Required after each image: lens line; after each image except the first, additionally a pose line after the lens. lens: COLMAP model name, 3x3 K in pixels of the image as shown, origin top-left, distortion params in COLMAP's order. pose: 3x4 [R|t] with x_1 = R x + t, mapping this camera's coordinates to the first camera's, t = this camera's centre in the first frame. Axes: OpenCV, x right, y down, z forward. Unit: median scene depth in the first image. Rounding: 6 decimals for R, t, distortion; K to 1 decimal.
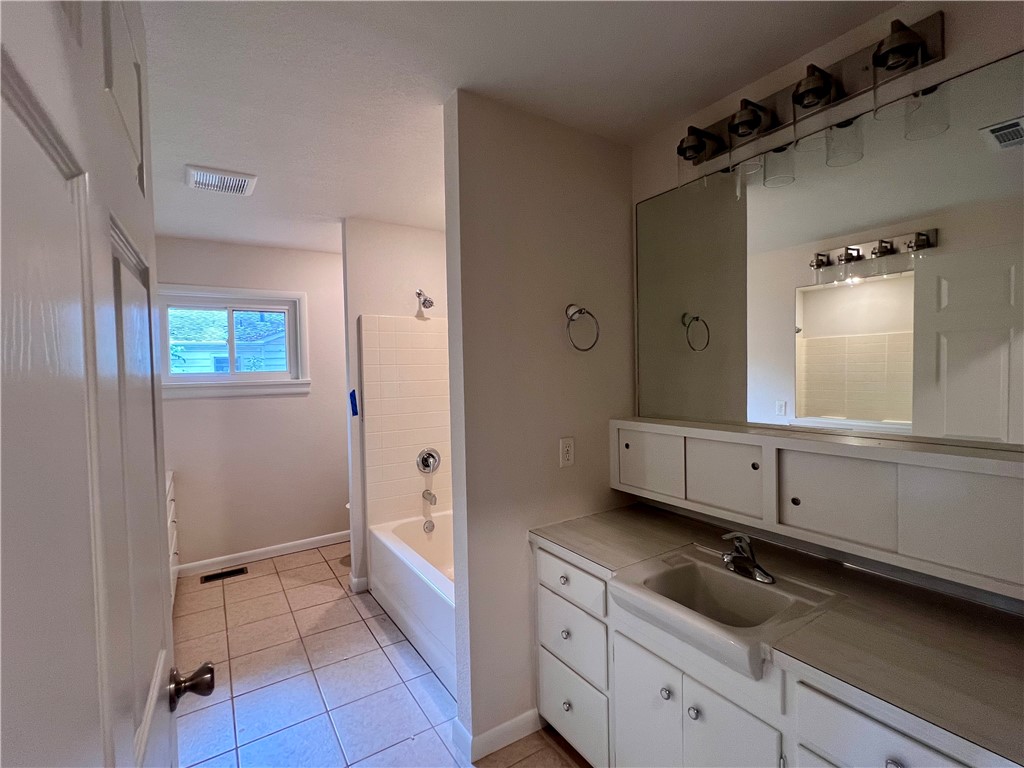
lens RADIAL K [[476.5, 0, 513.0], [0, 476.5, 382.5], [0, 0, 1]] dist [-0.001645, 0.000120]
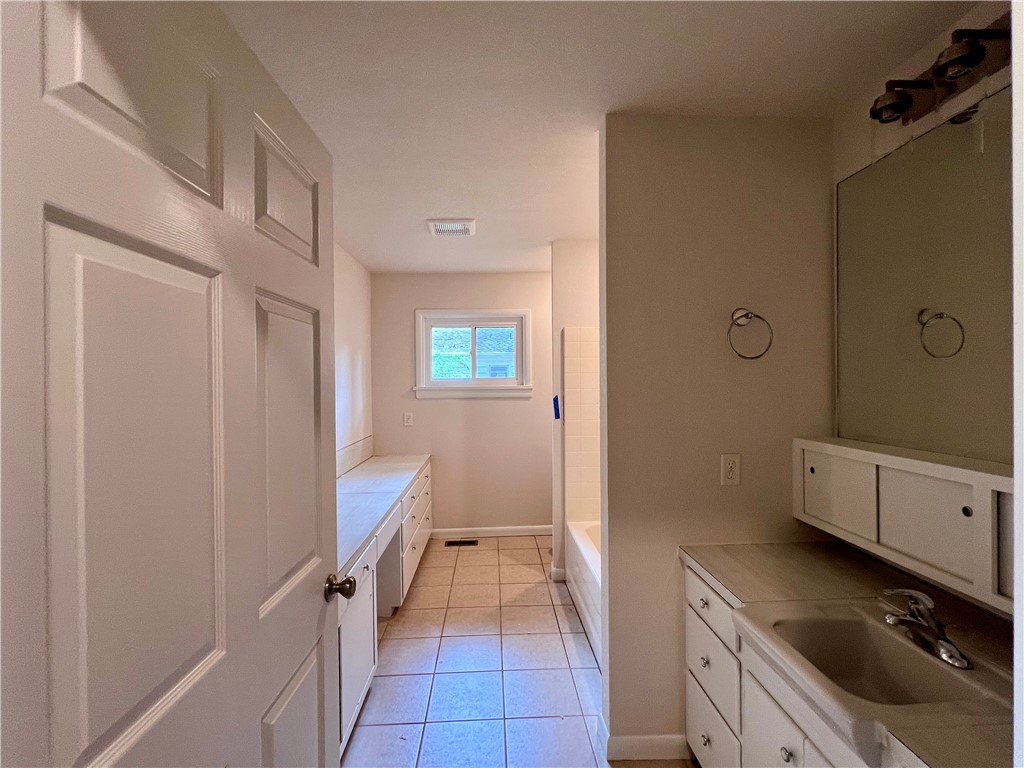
lens RADIAL K [[476.5, 0, 510.3], [0, 476.5, 382.8], [0, 0, 1]] dist [-0.001645, 0.000120]
pose [[0.862782, 0.016269, -0.505314, 0.203671], [-0.024182, 0.999666, -0.009104, -0.001972], [0.504997, 0.020074, 0.862887, -0.009471]]
